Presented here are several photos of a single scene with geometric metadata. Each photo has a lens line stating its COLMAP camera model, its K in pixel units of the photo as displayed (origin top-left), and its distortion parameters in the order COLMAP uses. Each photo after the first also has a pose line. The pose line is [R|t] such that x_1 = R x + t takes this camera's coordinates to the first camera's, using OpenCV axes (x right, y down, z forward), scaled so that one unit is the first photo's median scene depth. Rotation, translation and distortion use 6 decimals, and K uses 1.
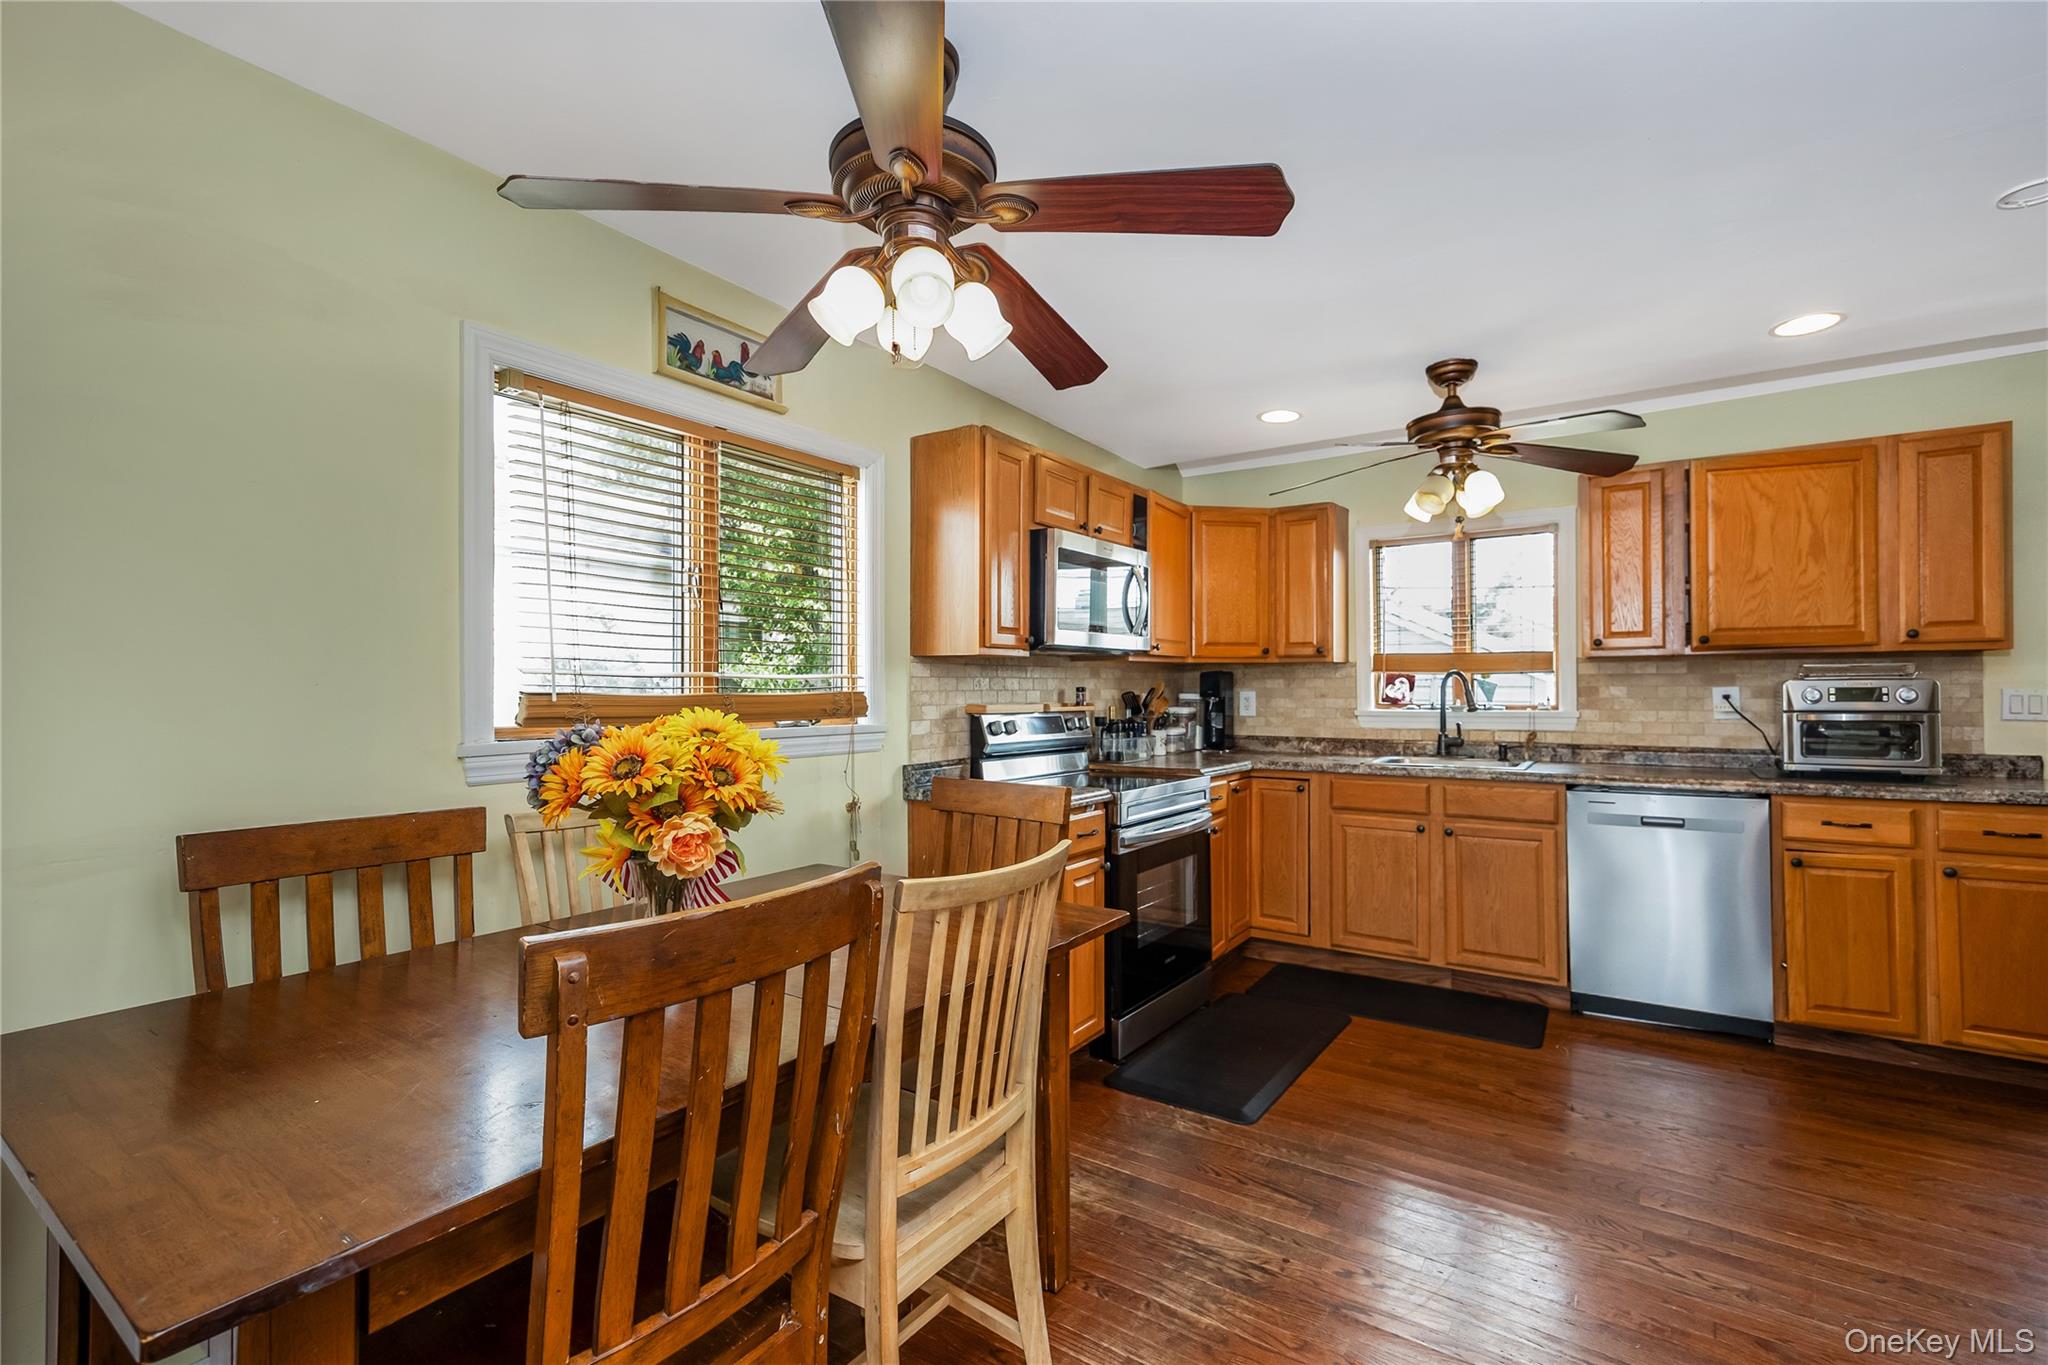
lens RADIAL K [[888.9, 0, 1021.8], [0, 888.9, 687.3], [0, 0, 1]] dist [0.002086, 0.000008]
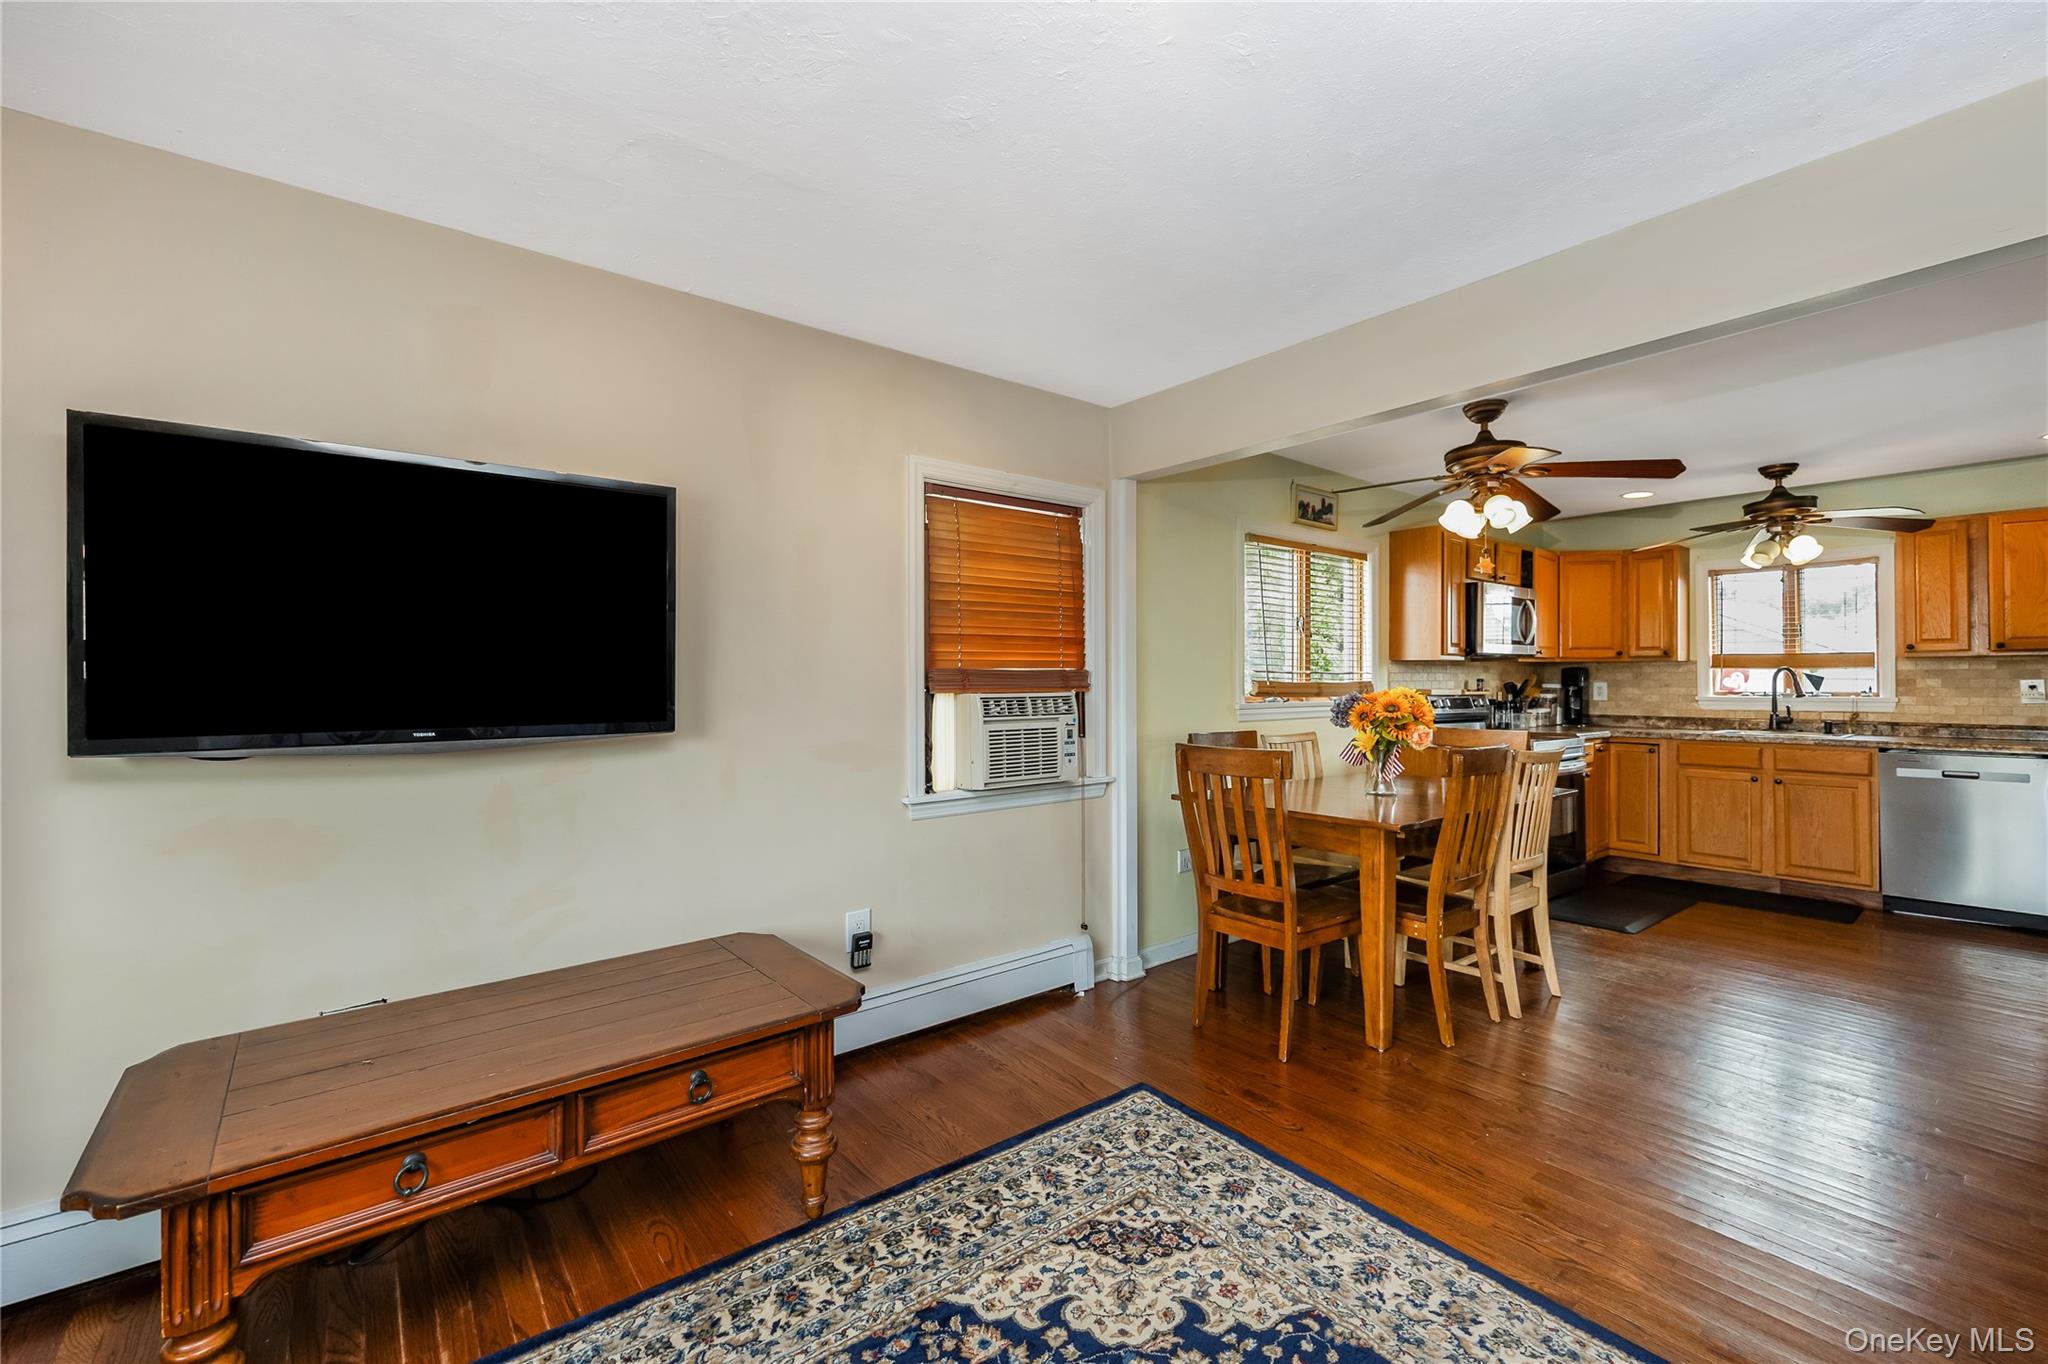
lens RADIAL K [[837.1, 0, 1021.1], [0, 837.1, 677.7], [0, 0, 1]] dist [-0.001116, -0.000493]
pose [[0.955316, 0.000774, -0.295585, -0.271588], [-0.001341, 0.999998, -0.001716, 0.001414], [0.295583, 0.002036, 0.955315, -0.613191]]
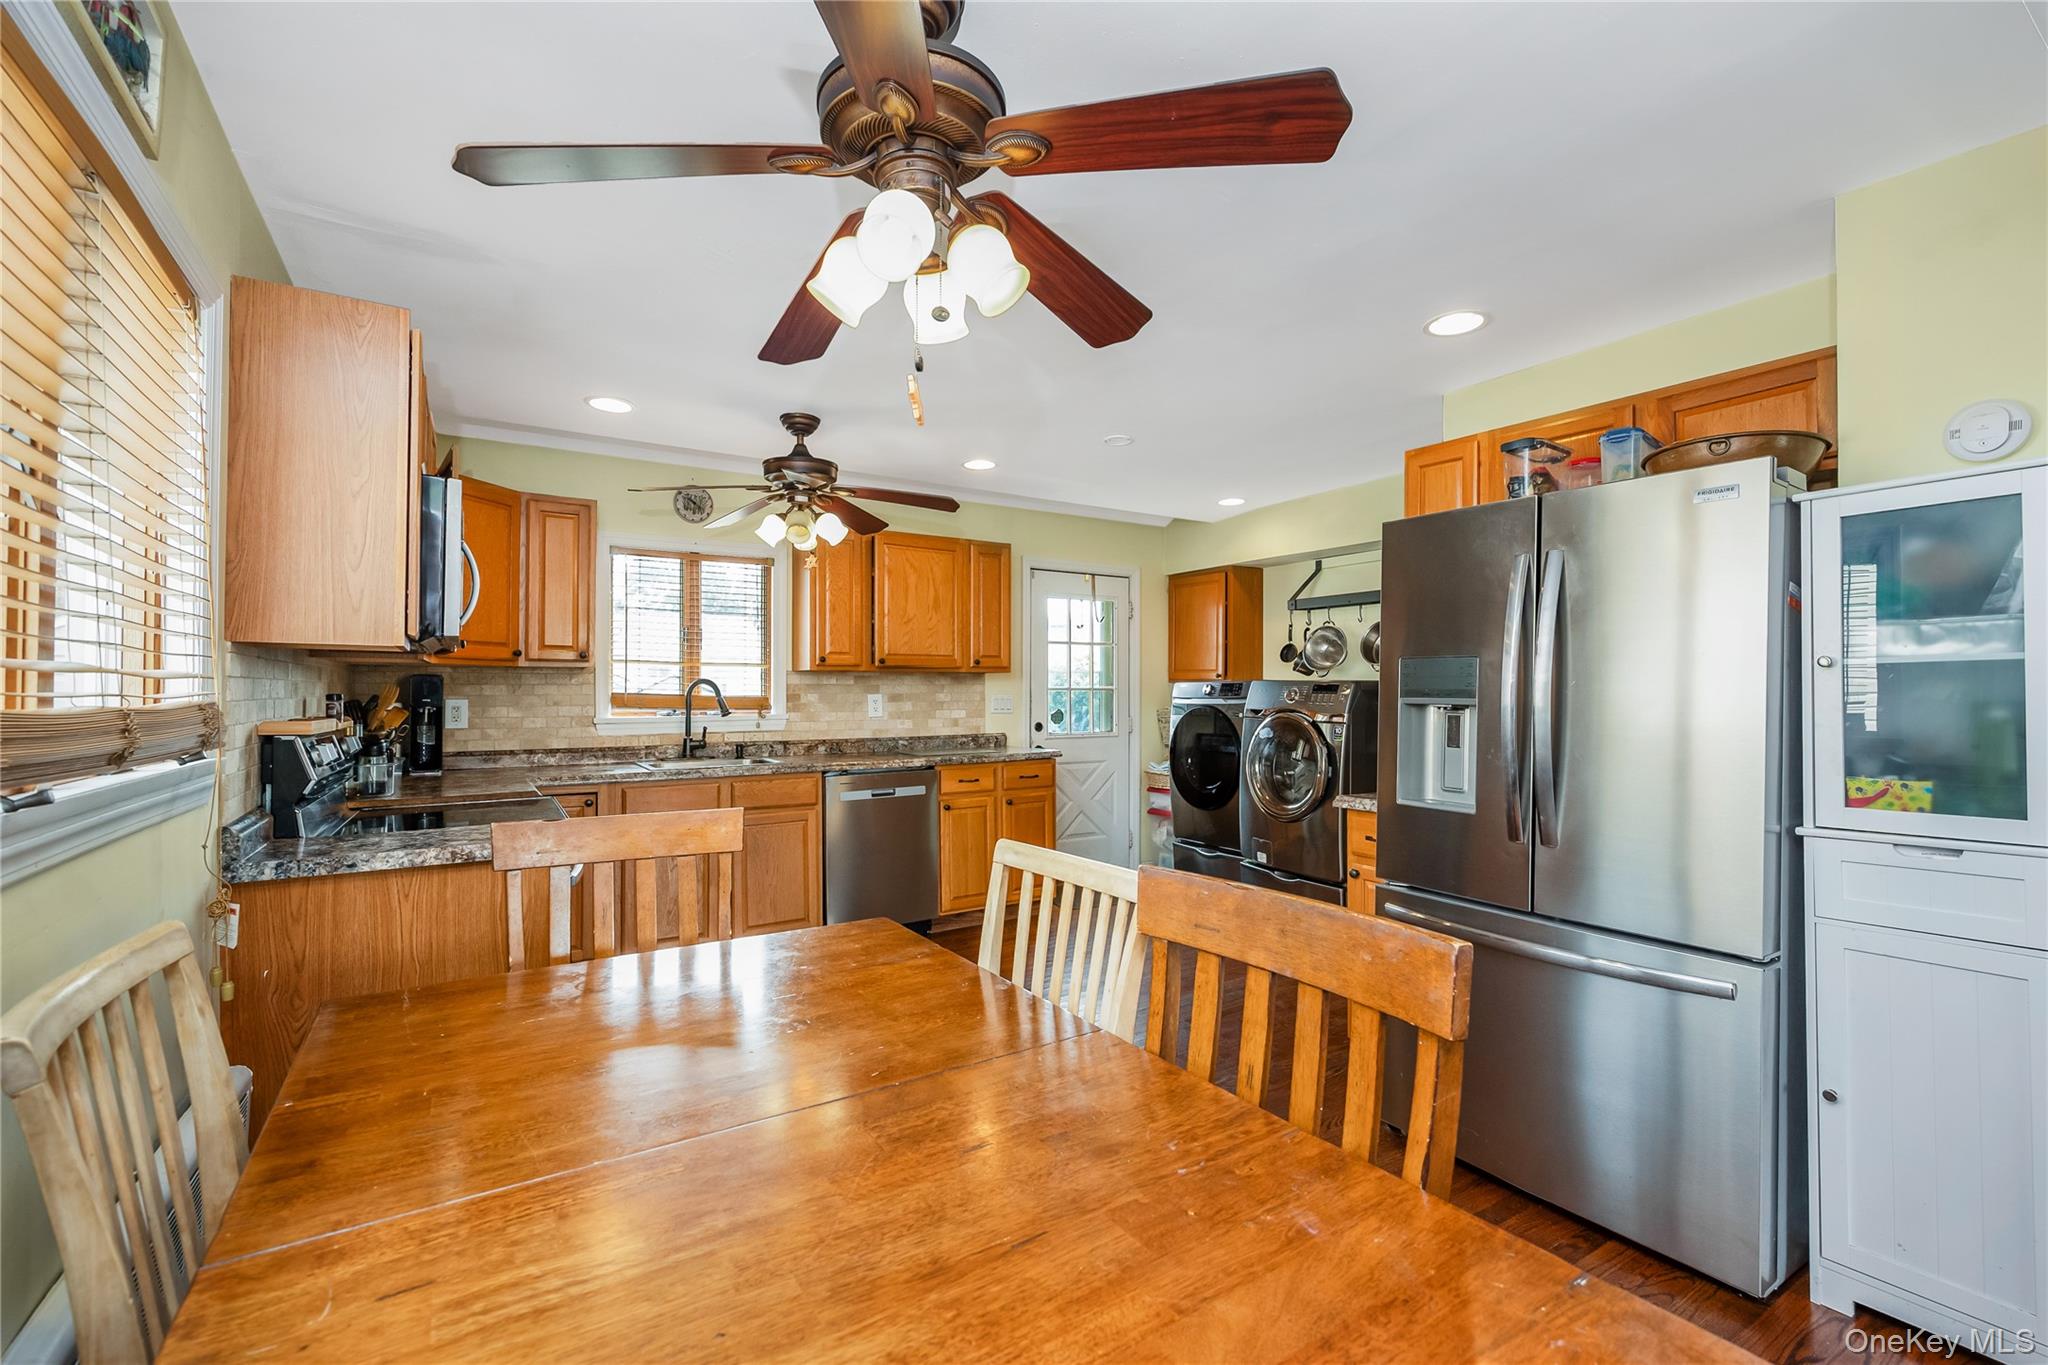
lens RADIAL K [[888.9, 0, 1021.8], [0, 888.9, 687.3], [0, 0, 1]] dist [0.002086, 0.000008]
pose [[0.391666, 0.007963, 0.920073, -0.398013], [0.000305, 0.999961, -0.008785, 0.001057], [-0.920107, 0.003721, 0.391649, 0.228542]]
